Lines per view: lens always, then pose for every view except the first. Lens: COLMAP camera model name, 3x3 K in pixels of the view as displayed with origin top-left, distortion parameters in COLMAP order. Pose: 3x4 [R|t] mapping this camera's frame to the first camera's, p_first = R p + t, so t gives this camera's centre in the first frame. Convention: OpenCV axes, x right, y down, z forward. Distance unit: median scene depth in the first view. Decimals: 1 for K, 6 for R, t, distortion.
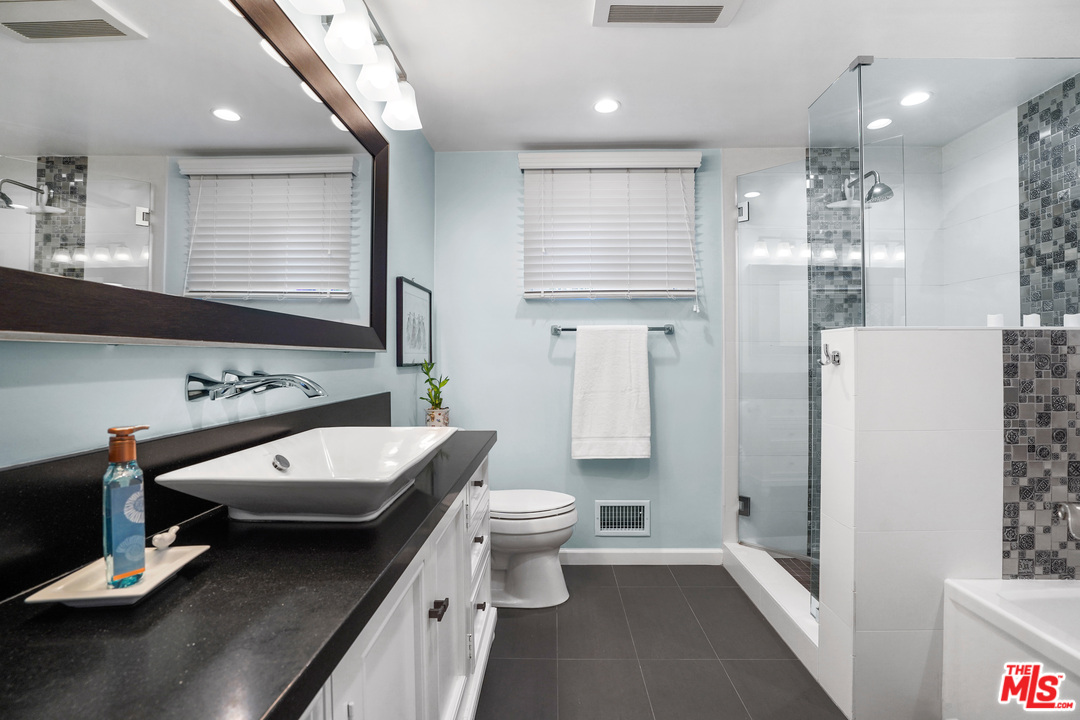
lens RADIAL K [[511.4, 0, 541.3], [0, 511.4, 357.3], [0, 0, 1]] dist [-0.001944, 0.000217]
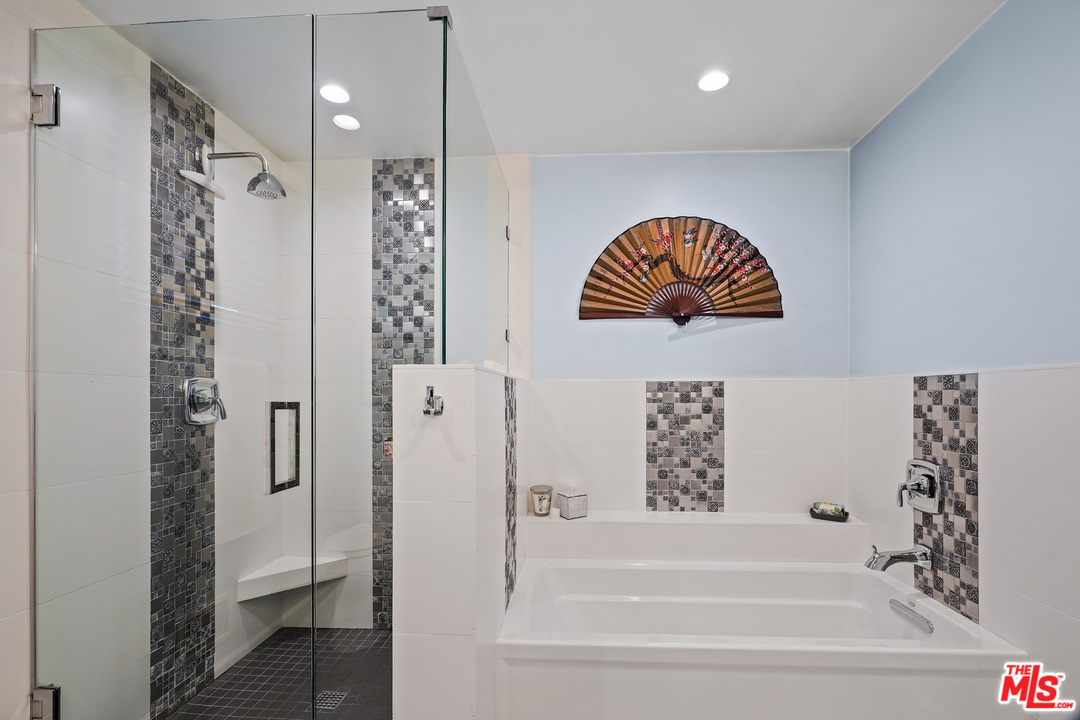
lens RADIAL K [[511.4, 0, 541.4], [0, 511.4, 397.2], [0, 0, 1]] dist [-0.001944, 0.000217]
pose [[0.031536, -0.005537, 0.999487, -0.102846], [-0.001523, 0.999983, 0.005588, -0.013241], [-0.999501, -0.001698, 0.031527, 0.644476]]
